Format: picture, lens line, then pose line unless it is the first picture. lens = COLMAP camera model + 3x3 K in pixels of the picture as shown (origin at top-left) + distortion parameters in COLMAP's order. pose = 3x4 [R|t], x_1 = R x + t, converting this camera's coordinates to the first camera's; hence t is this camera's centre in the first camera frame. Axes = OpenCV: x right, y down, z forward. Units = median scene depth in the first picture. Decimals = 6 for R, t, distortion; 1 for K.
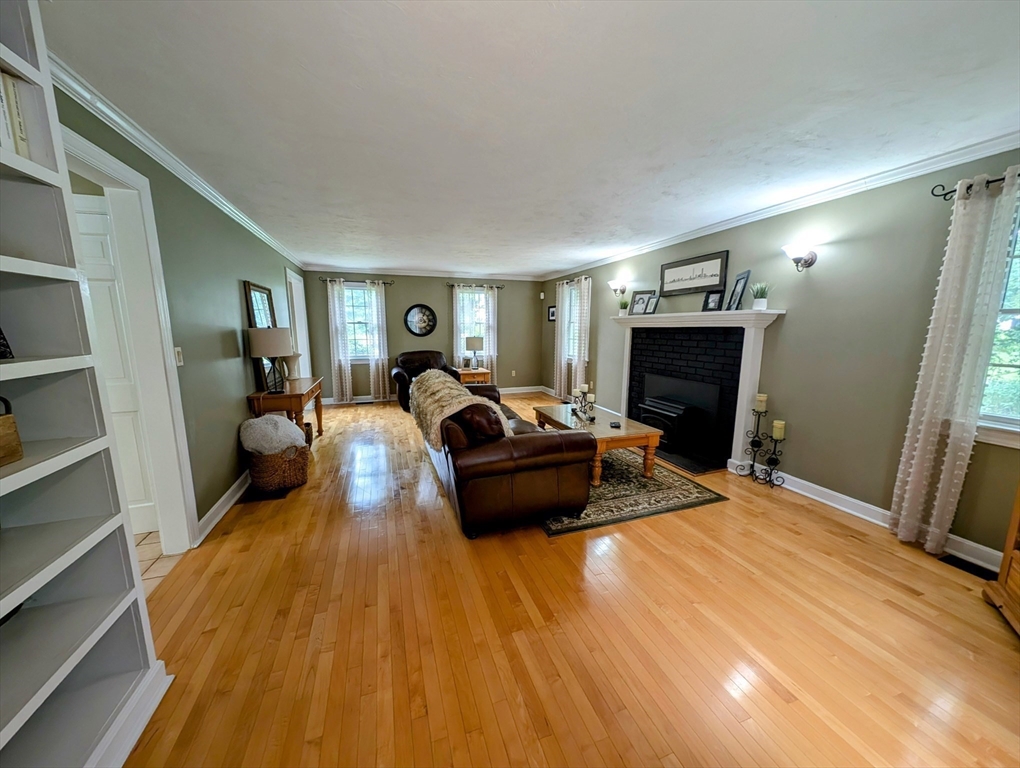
lens RADIAL K [[361.9, 0, 509.4], [0, 361.9, 386.4], [0, 0, 1]] dist [0.004509, -0.002366]
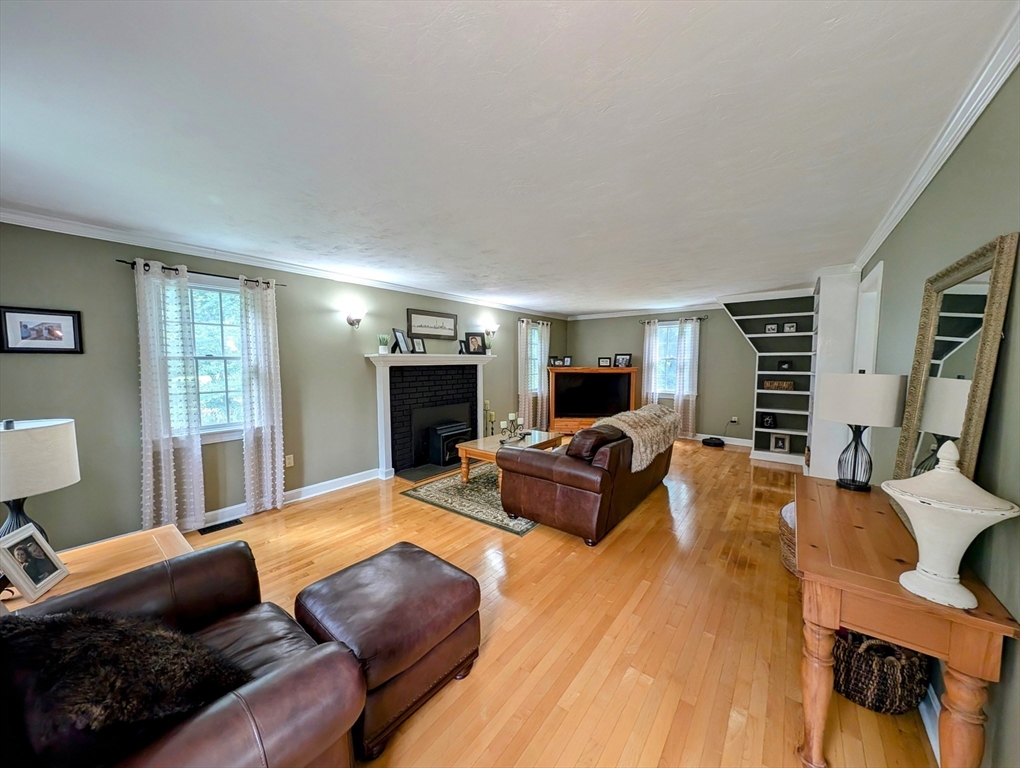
lens RADIAL K [[361.9, 0, 509.2], [0, 361.9, 384.9], [0, 0, 1]] dist [0.004509, -0.002366]
pose [[-0.530056, -0.069917, 0.845076, -0.690382], [0.128557, 0.978449, 0.161586, -0.255928], [-0.838161, 0.194290, -0.509644, 1.385783]]
